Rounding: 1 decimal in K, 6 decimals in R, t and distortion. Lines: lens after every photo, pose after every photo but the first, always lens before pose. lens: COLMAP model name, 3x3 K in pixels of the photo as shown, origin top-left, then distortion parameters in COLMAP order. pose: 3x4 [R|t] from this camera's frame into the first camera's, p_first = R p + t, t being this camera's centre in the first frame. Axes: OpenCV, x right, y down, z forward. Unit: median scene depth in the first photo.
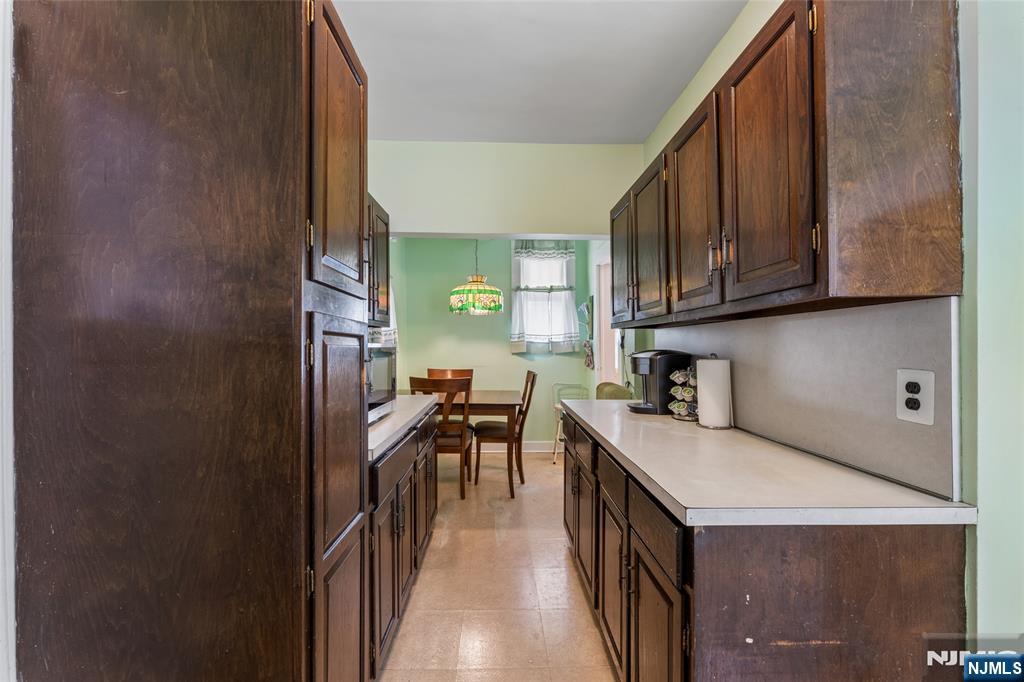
lens RADIAL K [[413.6, 0, 510.5], [0, 413.6, 341.4], [0, 0, 1]] dist [0.004070, 0.000300]
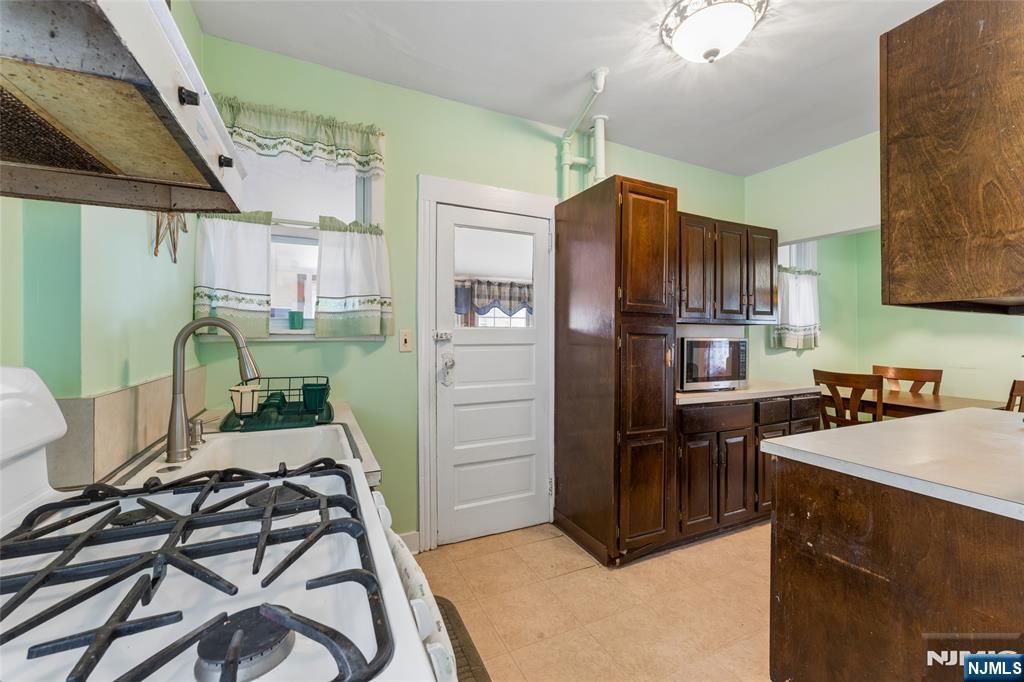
lens RADIAL K [[413.6, 0, 511.8], [0, 413.6, 338.1], [0, 0, 1]] dist [0.004070, 0.000300]
pose [[0.419504, 0.003485, -0.907747, 1.445987], [0.004835, 0.999970, 0.006073, -0.018780], [0.907741, -0.006937, 0.419474, -0.569243]]
